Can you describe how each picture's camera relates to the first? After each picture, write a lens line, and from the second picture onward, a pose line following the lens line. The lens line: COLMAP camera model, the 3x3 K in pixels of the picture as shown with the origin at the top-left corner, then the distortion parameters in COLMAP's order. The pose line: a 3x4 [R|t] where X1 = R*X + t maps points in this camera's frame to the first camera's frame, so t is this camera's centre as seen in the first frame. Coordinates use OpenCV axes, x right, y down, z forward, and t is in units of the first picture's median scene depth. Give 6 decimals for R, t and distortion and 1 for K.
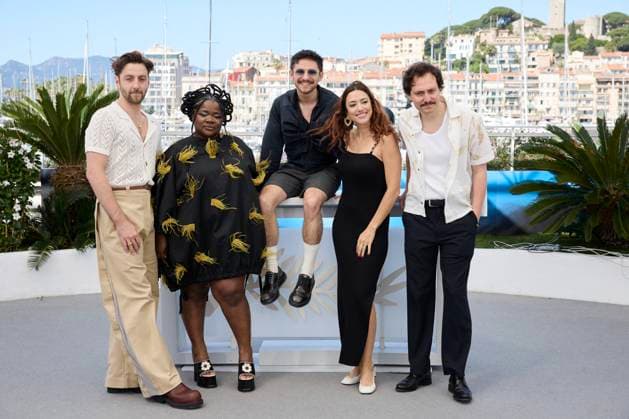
lens RADIAL K [[1154.7, 0, 317.1], [0, 1154.7, 210.2], [0, 0, 1]] dist [0.003174, 0.000000]
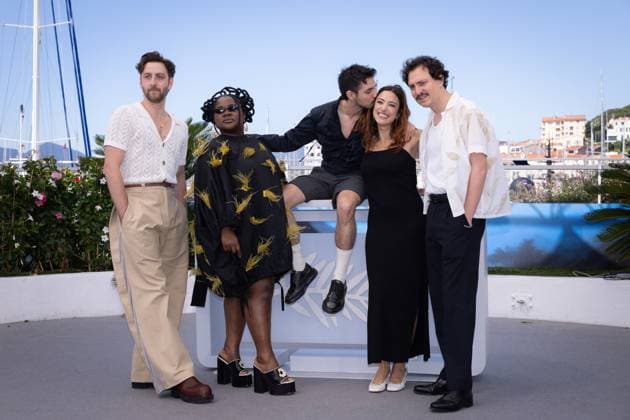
lens RADIAL K [[1038.6, 0, 309.4], [0, 1038.6, 199.5], [0, 0, 1]] dist [-0.030293, 0.000000]
pose [[0.977100, -0.001057, -0.212779, 0.156690], [-0.021426, 0.994416, -0.103330, 0.078984], [0.211700, 0.105523, 0.971621, 0.127794]]
